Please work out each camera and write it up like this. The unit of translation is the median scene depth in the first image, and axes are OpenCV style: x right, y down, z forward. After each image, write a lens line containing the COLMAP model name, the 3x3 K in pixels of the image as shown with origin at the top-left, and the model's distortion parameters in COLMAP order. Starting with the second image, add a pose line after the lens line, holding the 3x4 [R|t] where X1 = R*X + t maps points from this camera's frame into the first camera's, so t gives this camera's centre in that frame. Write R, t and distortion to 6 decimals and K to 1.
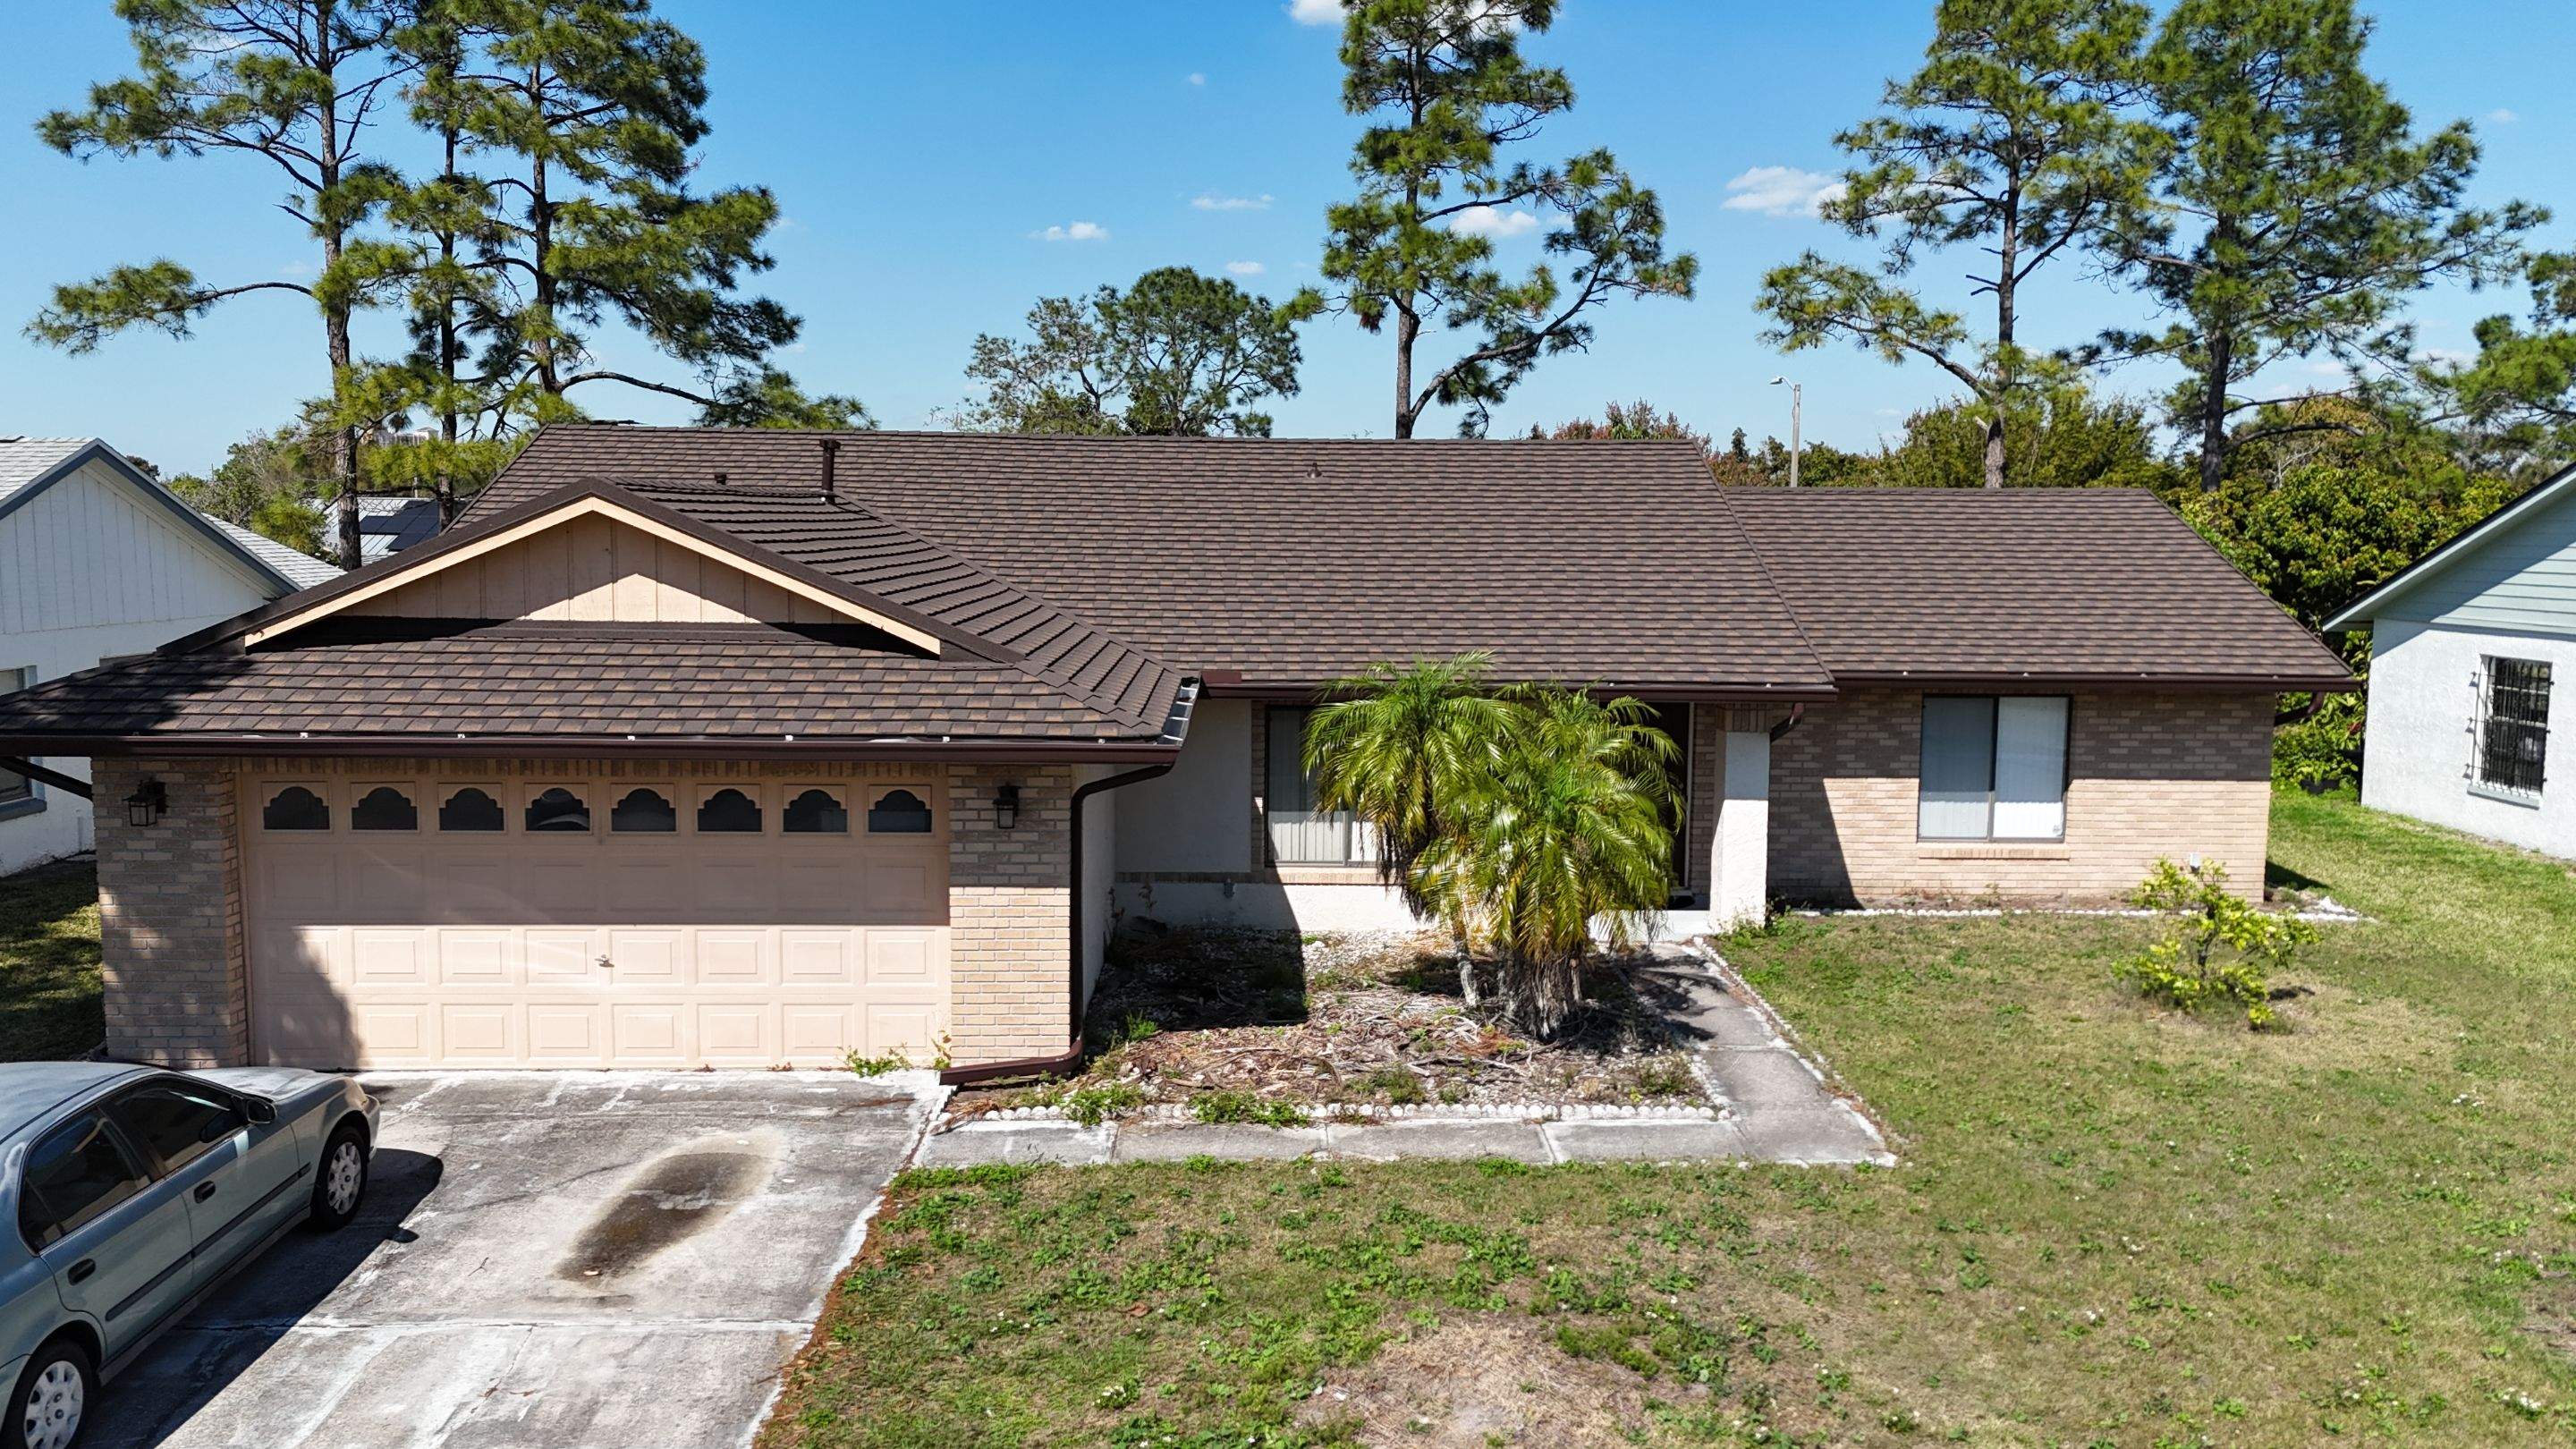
lens RADIAL K [[1892.7, 0, 1292.8], [0, 1892.7, 727.2], [0, 0, 1]] dist [0.074991, -0.071631]
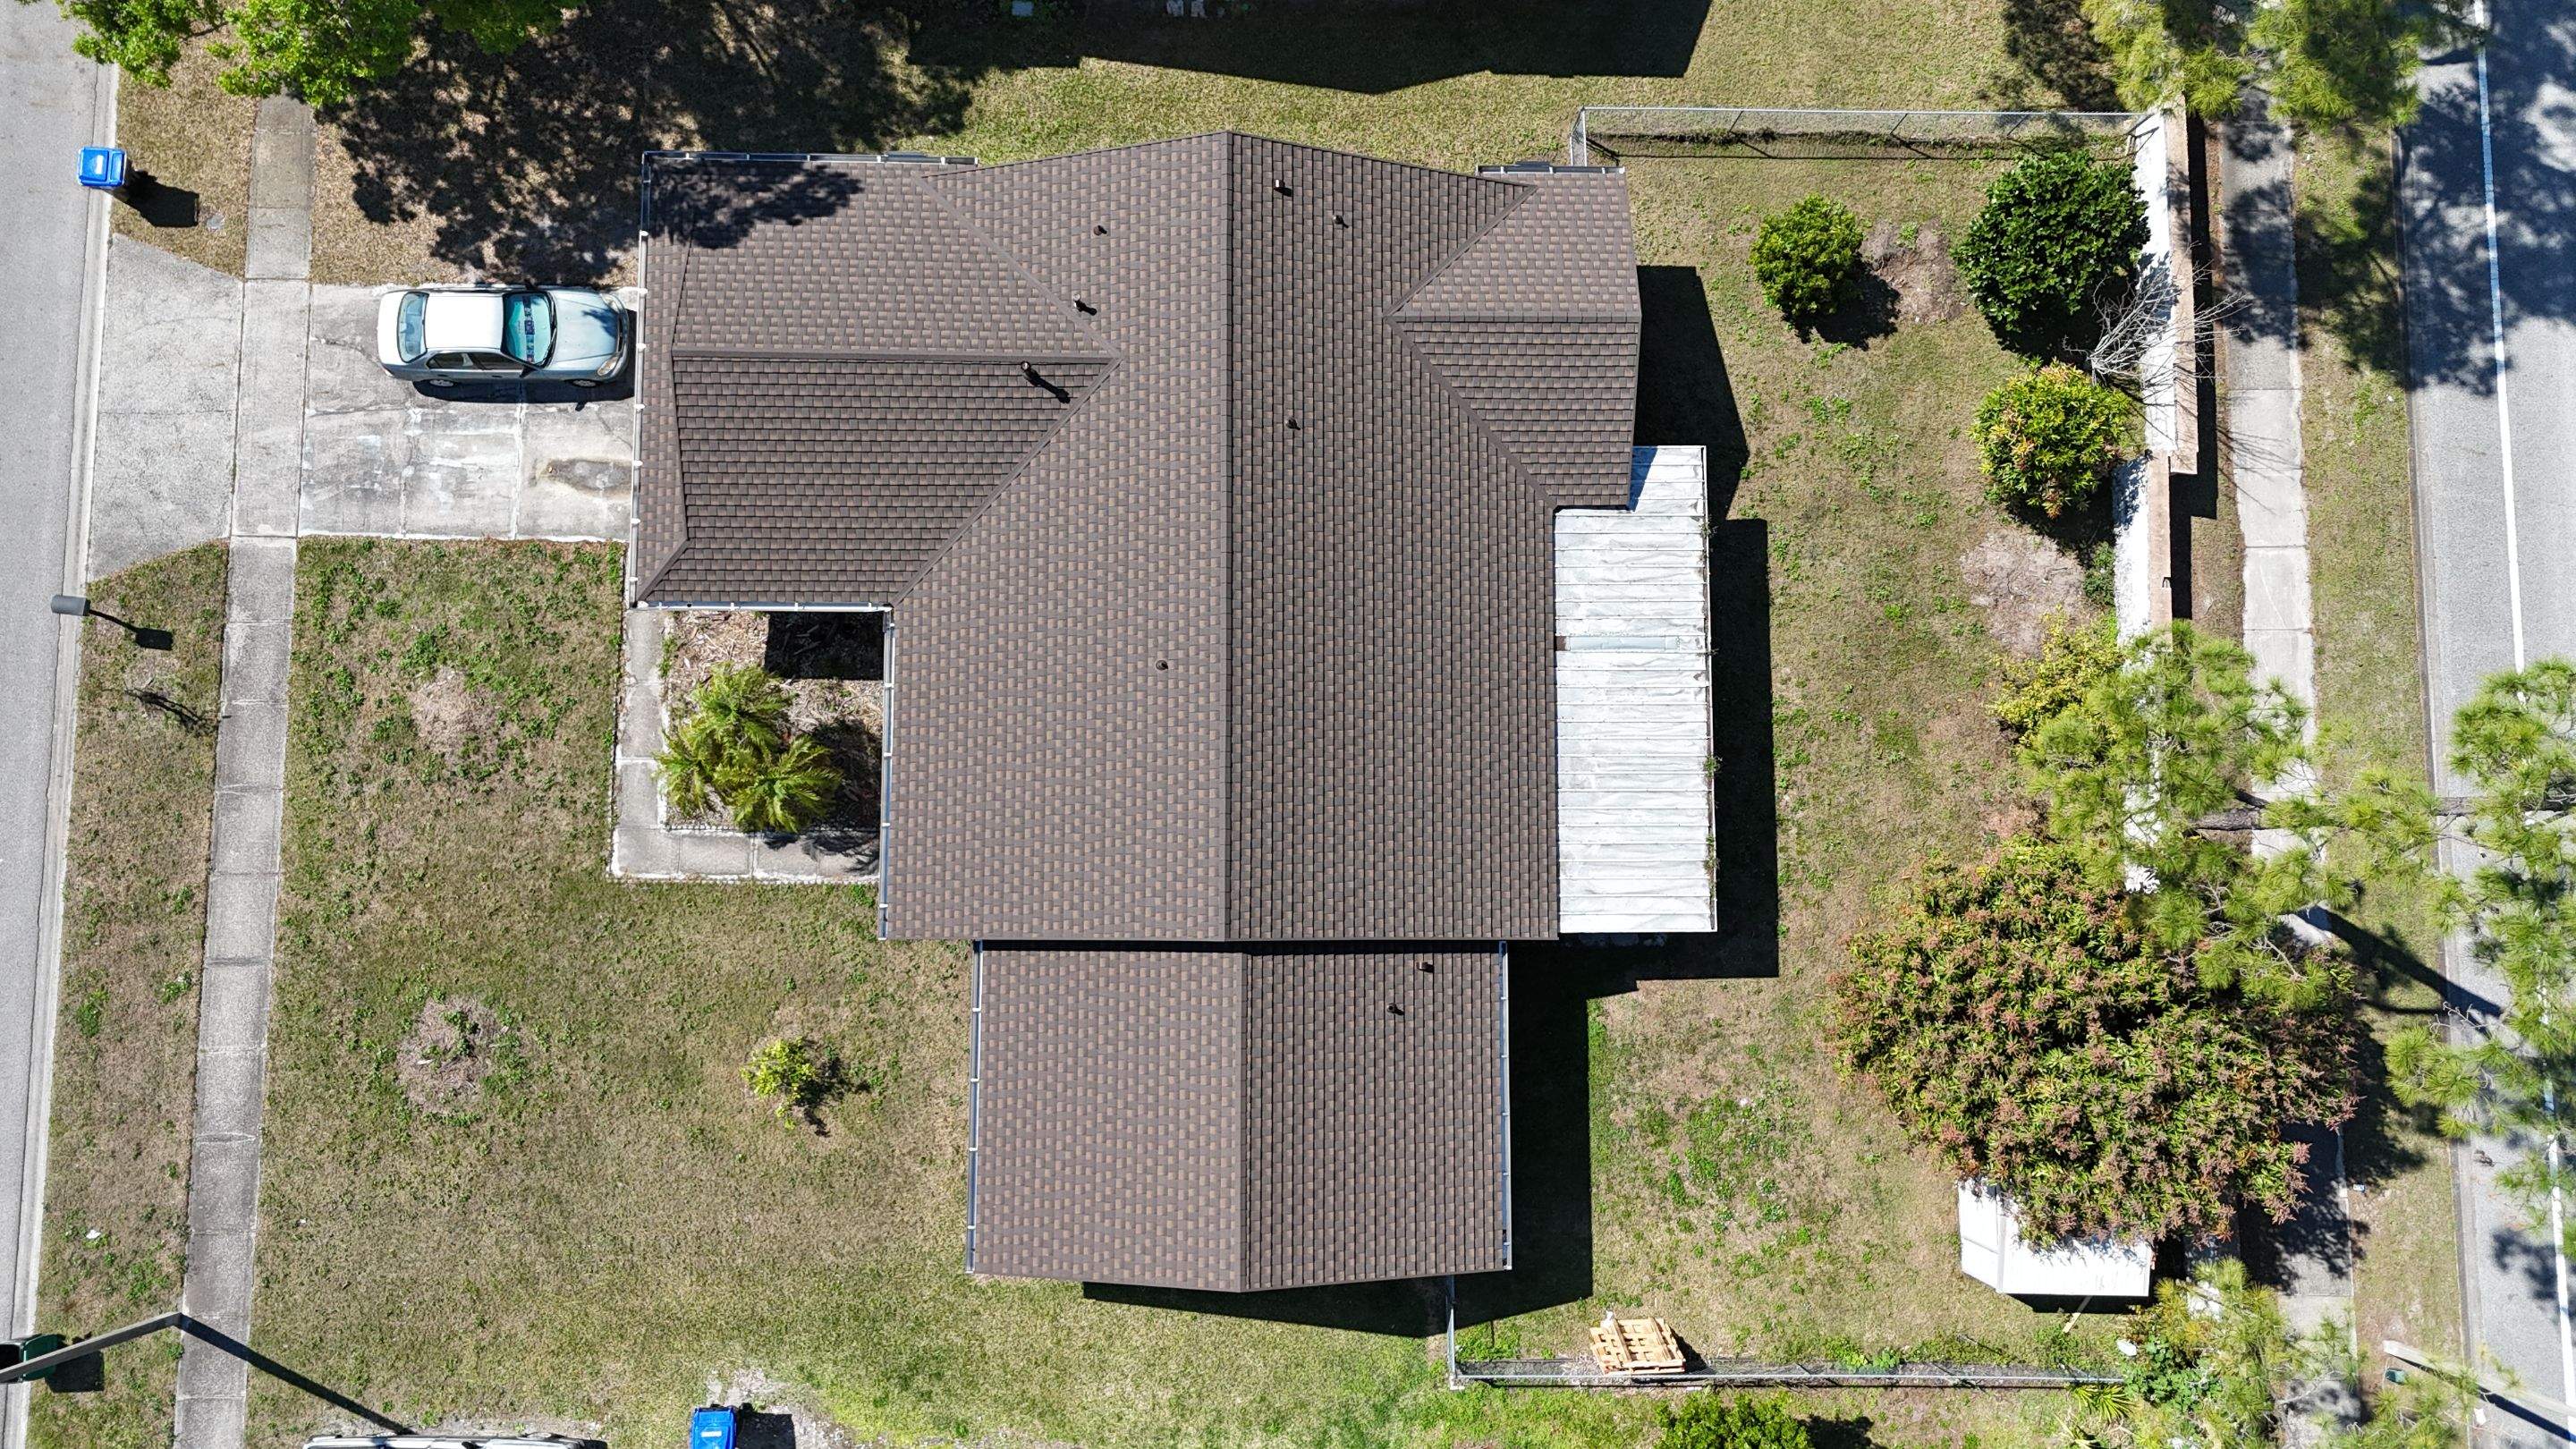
lens RADIAL K [[1892.7, 0, 1284.0], [0, 1892.7, 721.4], [0, 0, 1]] dist [0.074991, -0.071631]
pose [[-0.023040, 0.993456, -0.111866, 0.178817], [-0.130373, 0.107955, 0.985570, -1.308705], [0.991197, 0.037292, 0.127032, 0.756149]]
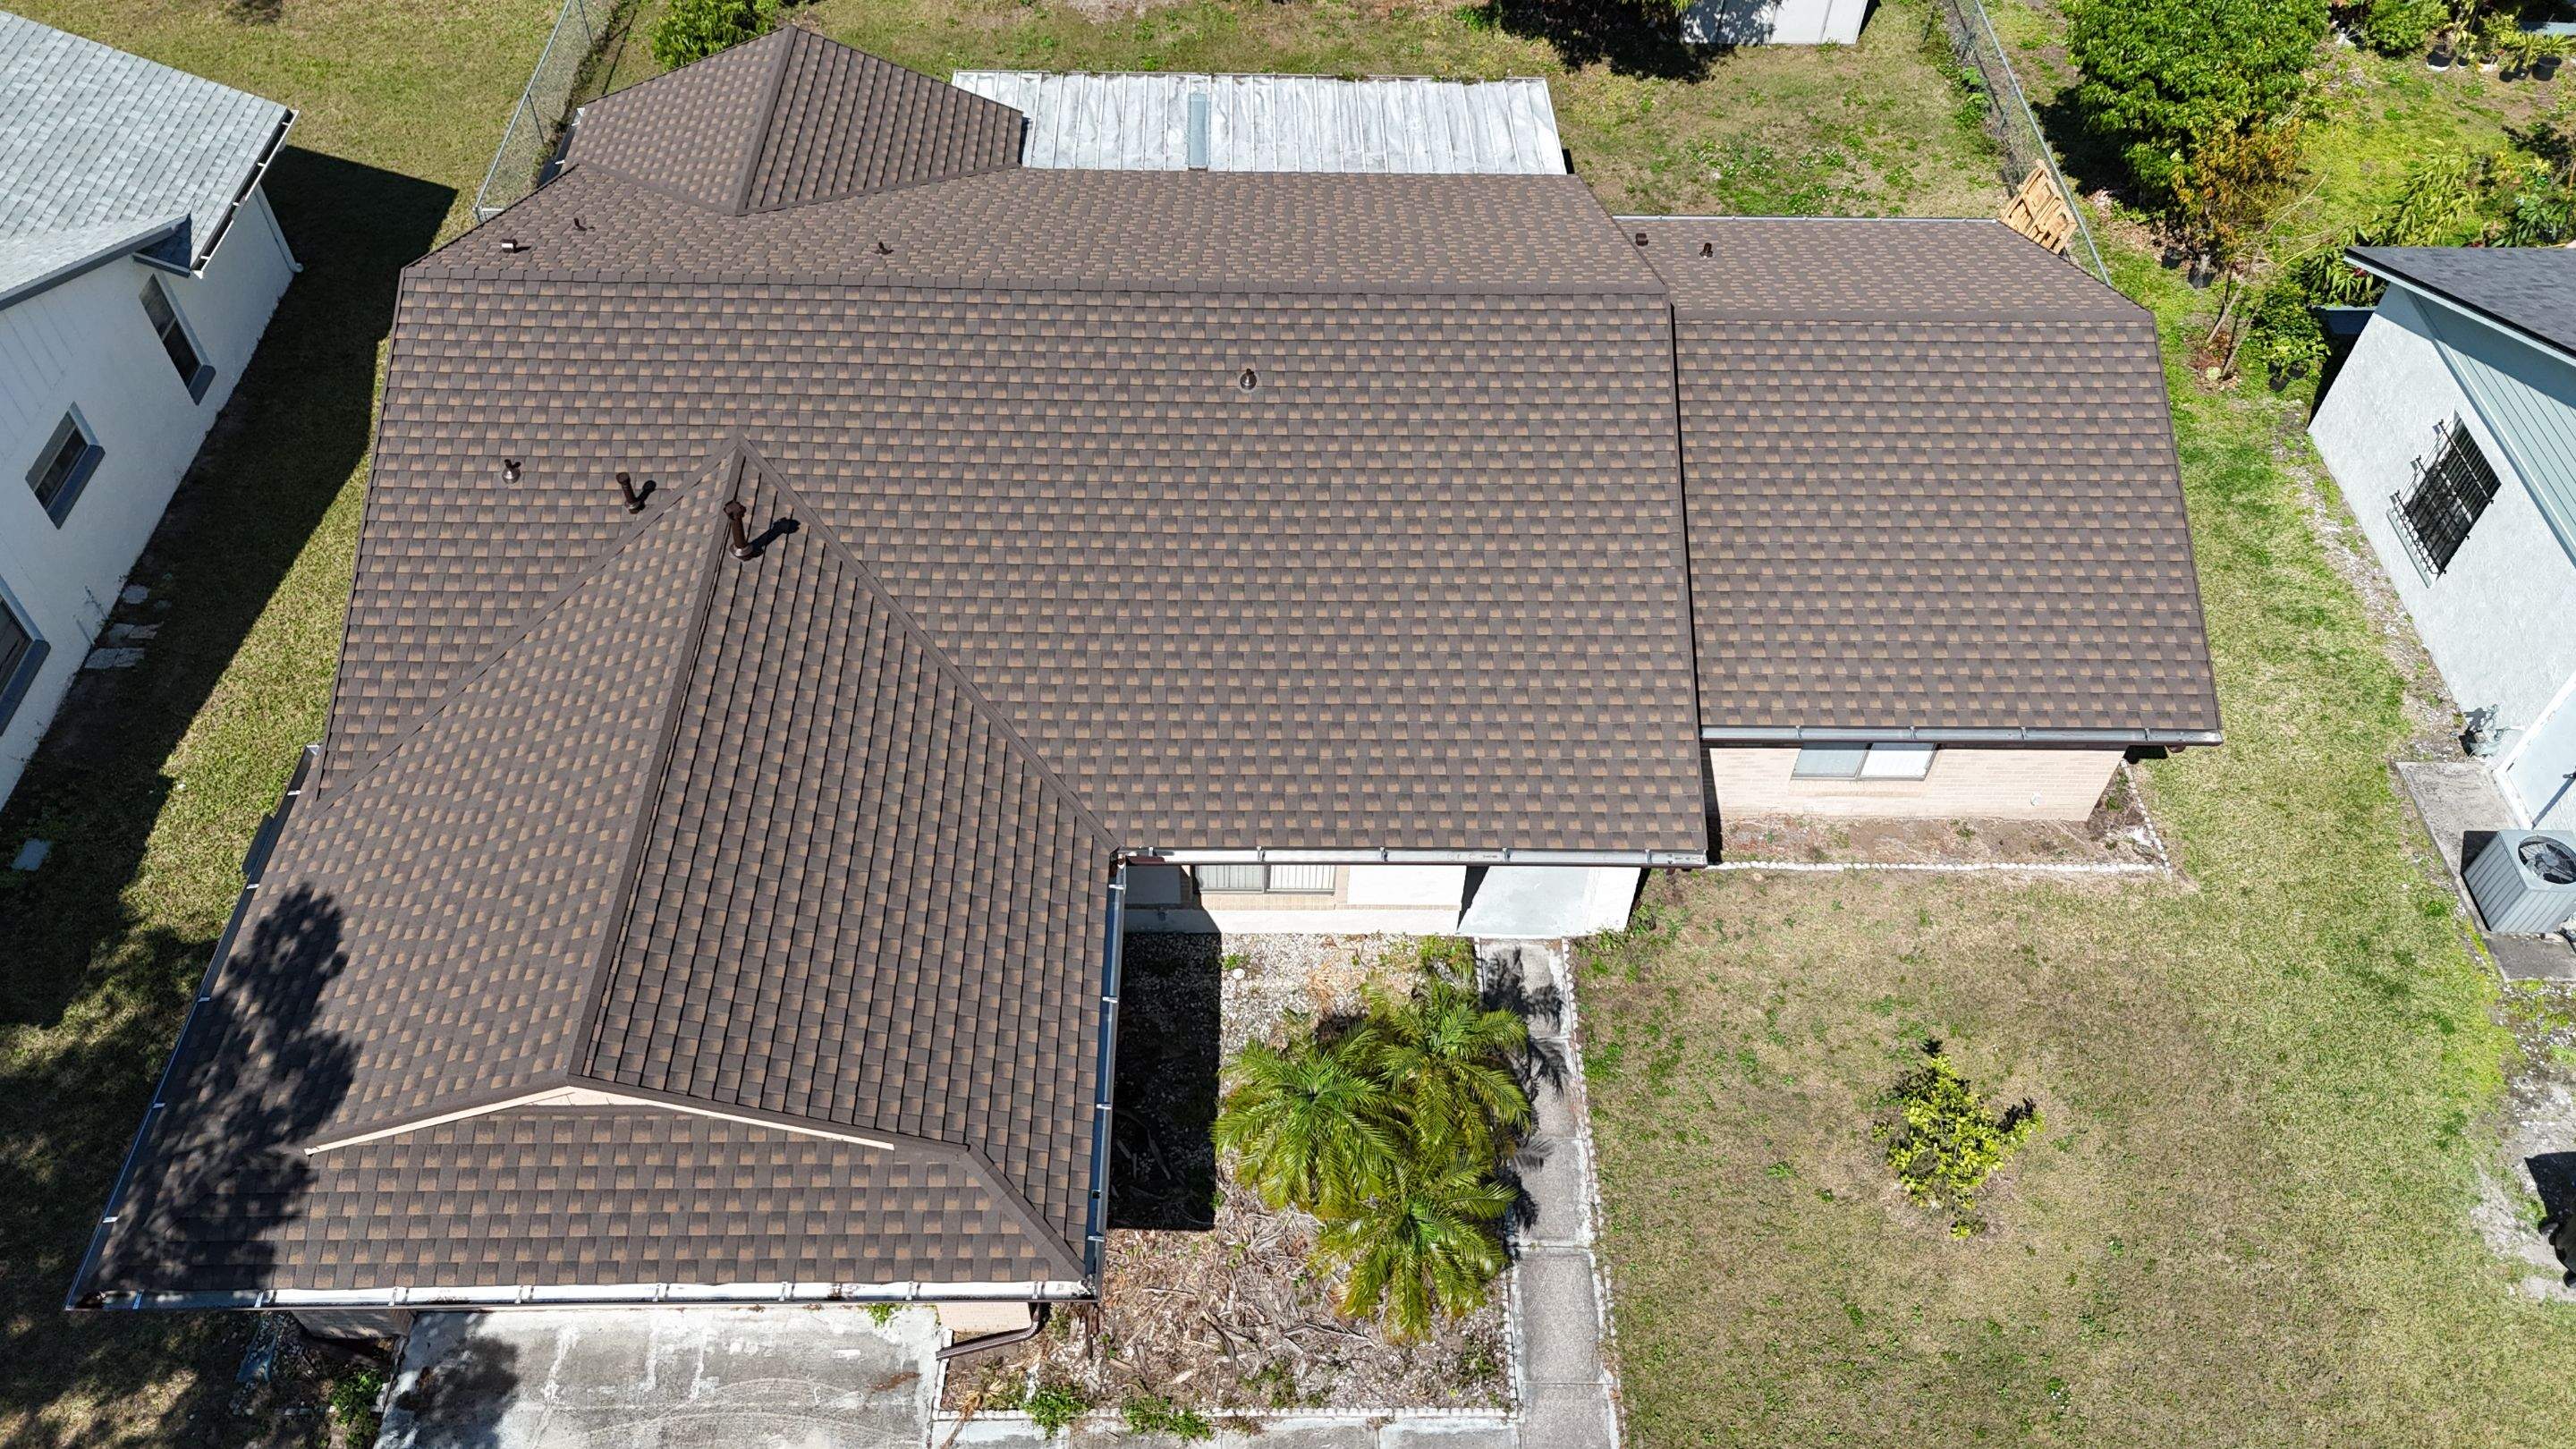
lens RADIAL K [[1892.7, 0, 1289.1], [0, 1892.7, 730.2], [0, 0, 1]] dist [0.074991, -0.071631]
pose [[0.999861, 0.016148, 0.004049, 0.025347], [-0.014533, 0.728011, 0.685412, -0.539835], [0.008121, -0.685376, 0.728144, 0.165815]]
